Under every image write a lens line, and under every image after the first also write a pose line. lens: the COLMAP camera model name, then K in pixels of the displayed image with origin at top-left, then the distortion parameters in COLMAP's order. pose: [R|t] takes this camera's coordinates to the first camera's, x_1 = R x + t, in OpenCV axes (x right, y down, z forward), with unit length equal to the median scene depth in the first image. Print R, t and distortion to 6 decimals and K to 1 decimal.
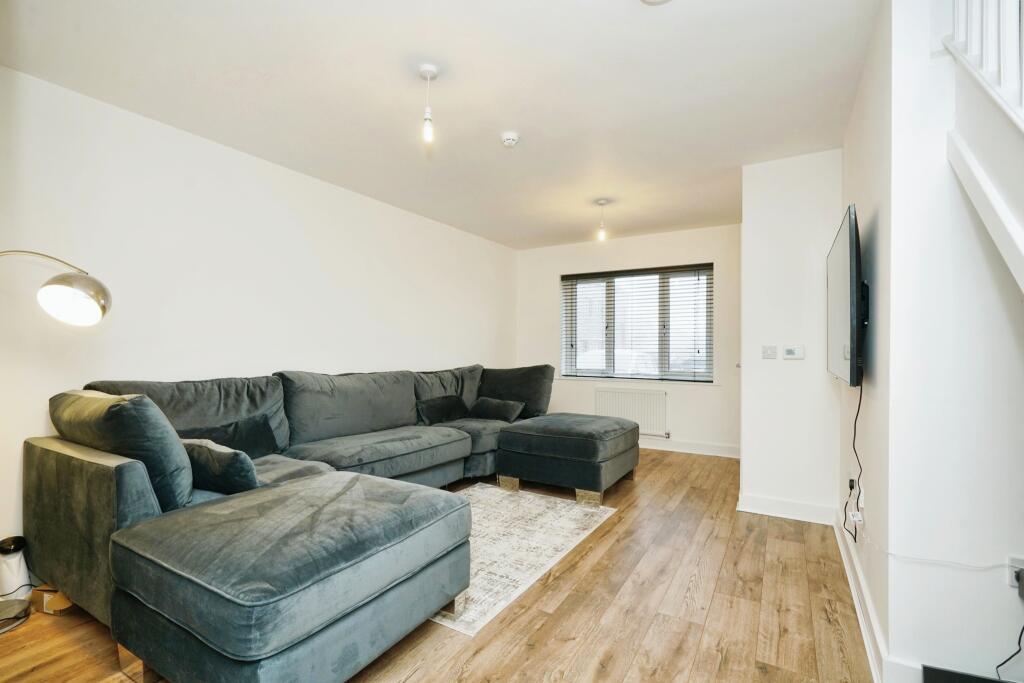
lens RADIAL K [[460.8, 0, 516.7], [0, 460.8, 349.5], [0, 0, 1]] dist [-0.006216, 0.000248]
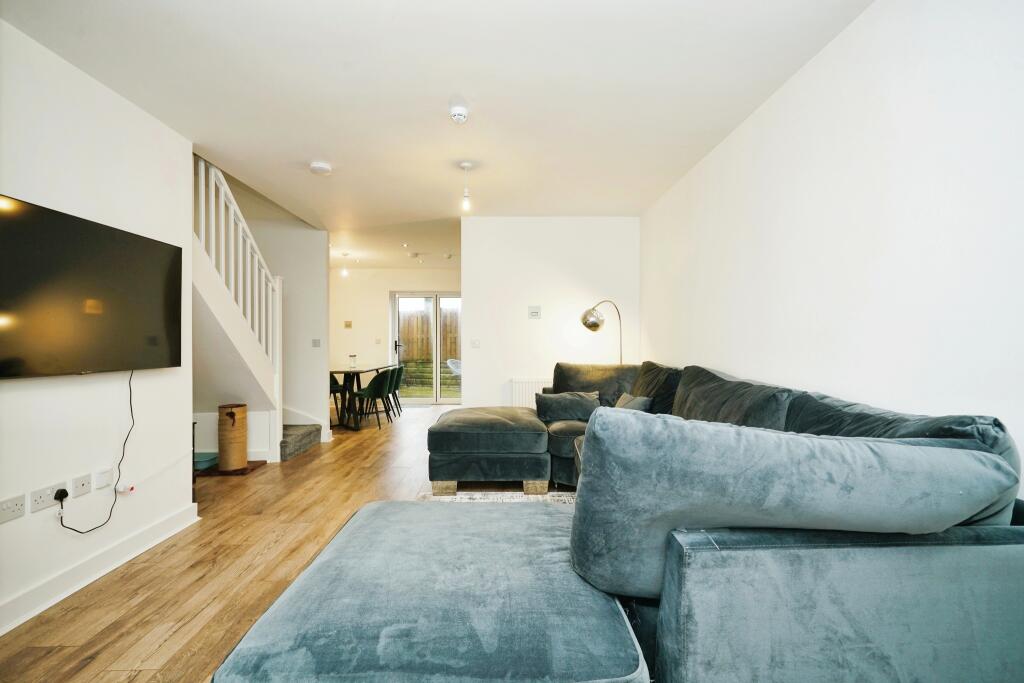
lens RADIAL K [[460.8, 0, 516.7], [0, 460.8, 349.5], [0, 0, 1]] dist [-0.006216, 0.000248]
pose [[-0.846713, 0.003623, -0.532038, 0.471559], [-0.002031, 0.999948, 0.010042, 0.001284], [0.532046, 0.009583, -0.846661, 2.315320]]
